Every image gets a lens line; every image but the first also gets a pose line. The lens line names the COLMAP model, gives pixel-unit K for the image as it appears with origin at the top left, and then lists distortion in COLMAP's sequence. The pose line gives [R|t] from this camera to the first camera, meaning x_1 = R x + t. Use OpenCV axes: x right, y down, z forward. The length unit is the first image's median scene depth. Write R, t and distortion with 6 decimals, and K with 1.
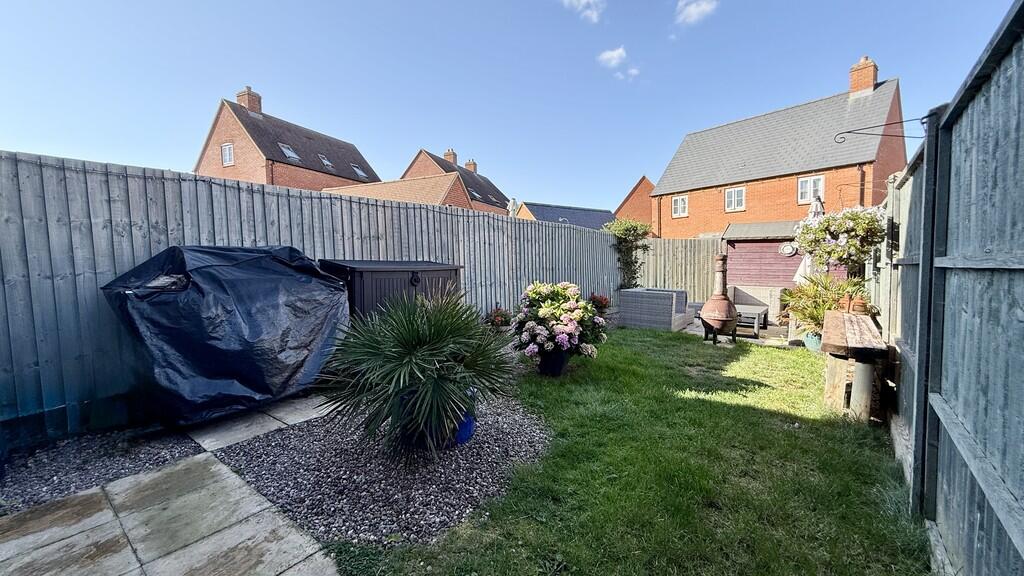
lens RADIAL K [[410.2, 0, 509.2], [0, 410.2, 290.5], [0, 0, 1]] dist [-0.000381, 0.000110]
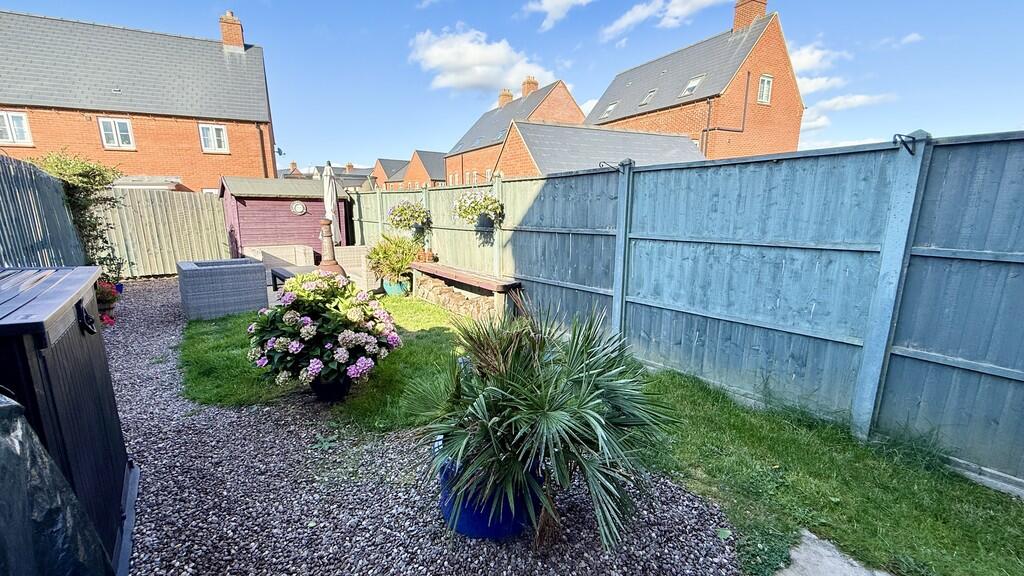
lens RADIAL K [[410.2, 0, 510.0], [0, 410.2, 289.4], [0, 0, 1]] dist [-0.000381, 0.000110]
pose [[0.200395, -0.186803, 0.961741, -0.129662], [0.064526, 0.982039, 0.177300, -0.024044], [-0.977588, 0.026527, 0.208849, 0.130533]]
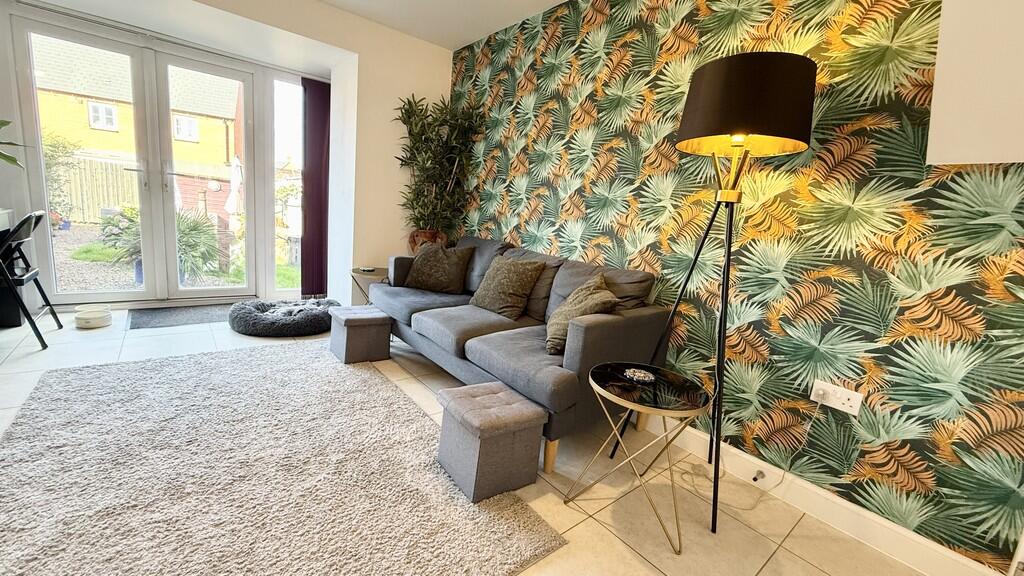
lens RADIAL K [[410.2, 0, 509.2], [0, 410.2, 290.5], [0, 0, 1]] dist [-0.000381, 0.000110]
pose [[0.203987, -0.133342, 0.969850, -0.279614], [-0.036006, 0.988988, 0.143546, 0.008900], [-0.978311, -0.064201, 0.196940, -0.162009]]
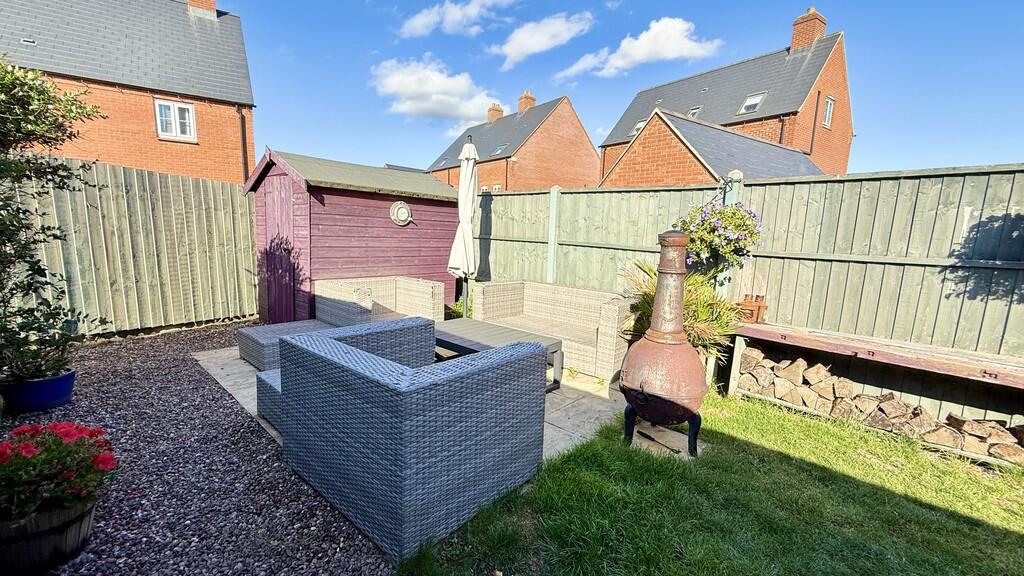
lens RADIAL K [[410.2, 0, 511.8], [0, 410.2, 288.7], [0, 0, 1]] dist [-0.000381, 0.000110]
pose [[0.064354, -0.130069, 0.989414, 0.035769], [0.034098, 0.991177, 0.128083, -0.031535], [-0.997344, 0.025495, 0.068221, 0.401175]]
